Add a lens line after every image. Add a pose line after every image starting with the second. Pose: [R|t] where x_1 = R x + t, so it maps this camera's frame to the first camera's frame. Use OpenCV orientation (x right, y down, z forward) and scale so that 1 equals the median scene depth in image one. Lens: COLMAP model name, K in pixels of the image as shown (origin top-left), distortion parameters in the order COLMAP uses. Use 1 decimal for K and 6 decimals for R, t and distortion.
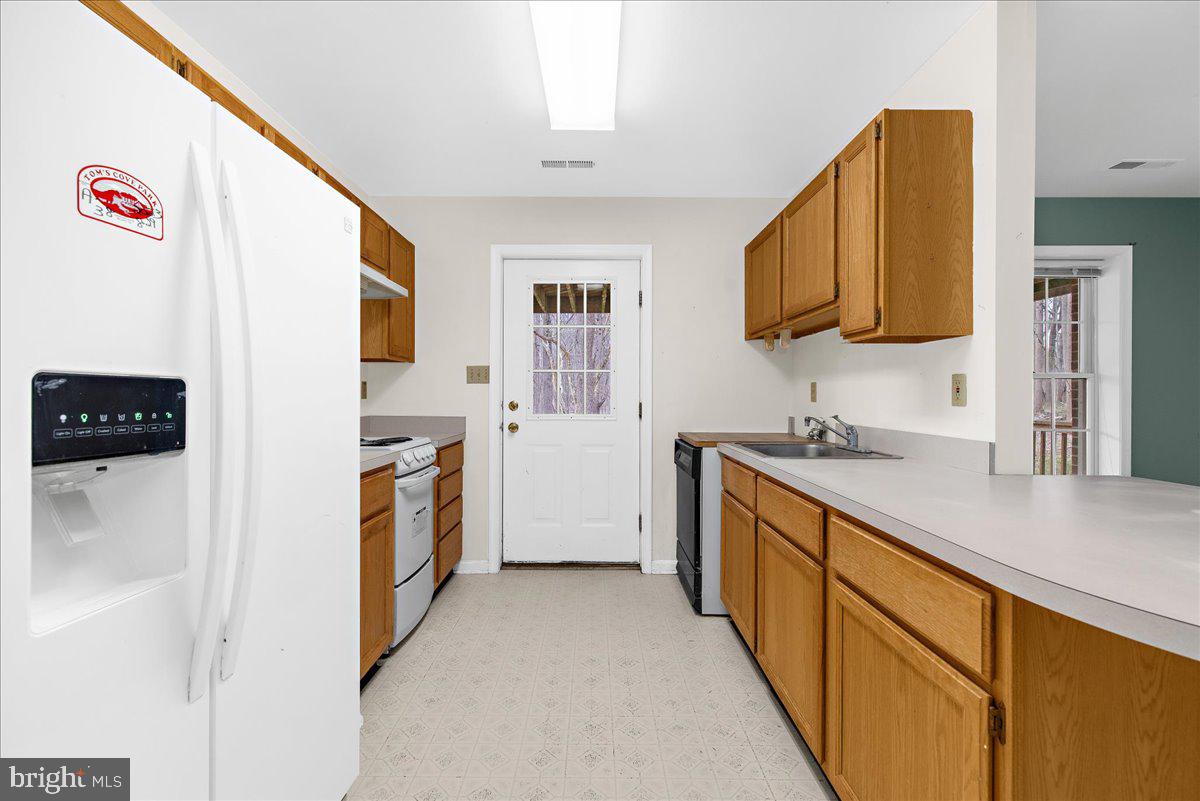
lens RADIAL K [[522.5, 0, 598.8], [0, 522.5, 396.9], [0, 0, 1]] dist [0.000074, -0.001807]
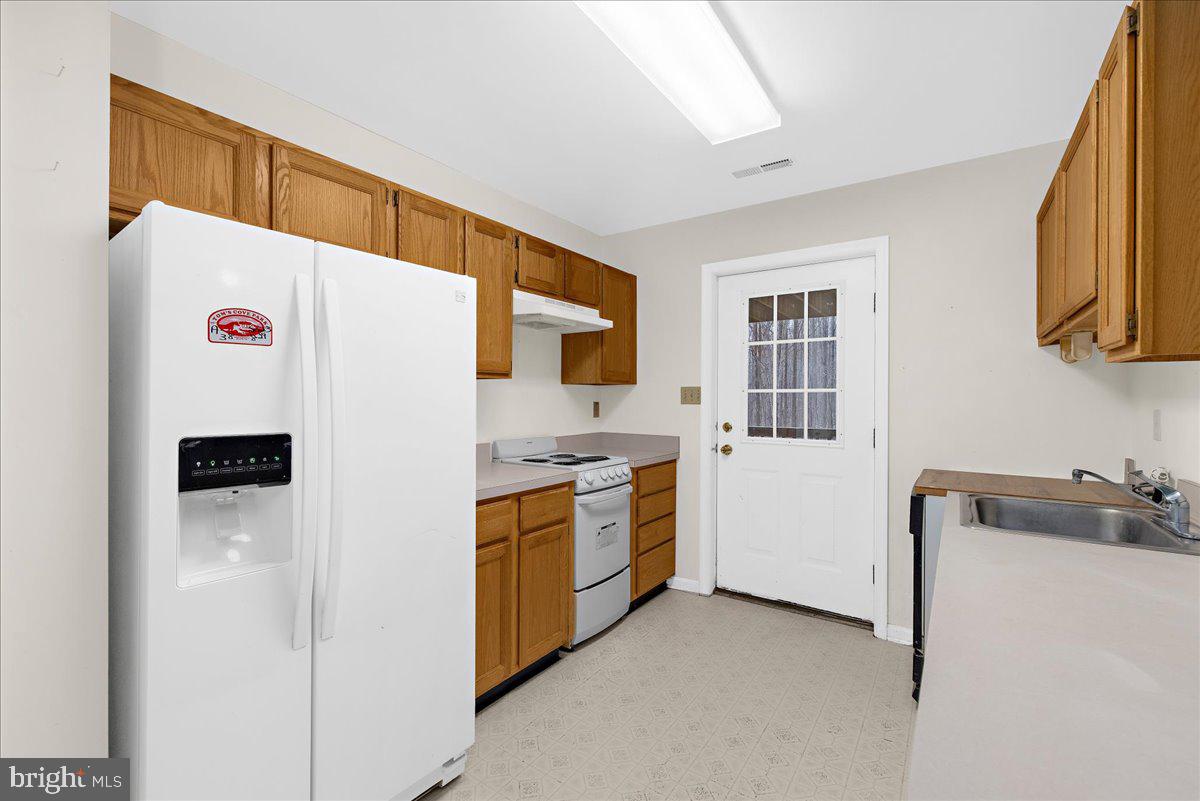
lens RADIAL K [[522.5, 0, 595.0], [0, 522.5, 398.5], [0, 0, 1]] dist [0.000074, -0.001807]
pose [[0.812473, 0.002353, -0.582994, 0.248759], [-0.003168, 0.999995, -0.000379, -0.042990], [0.582990, 0.002155, 0.812476, 0.089484]]
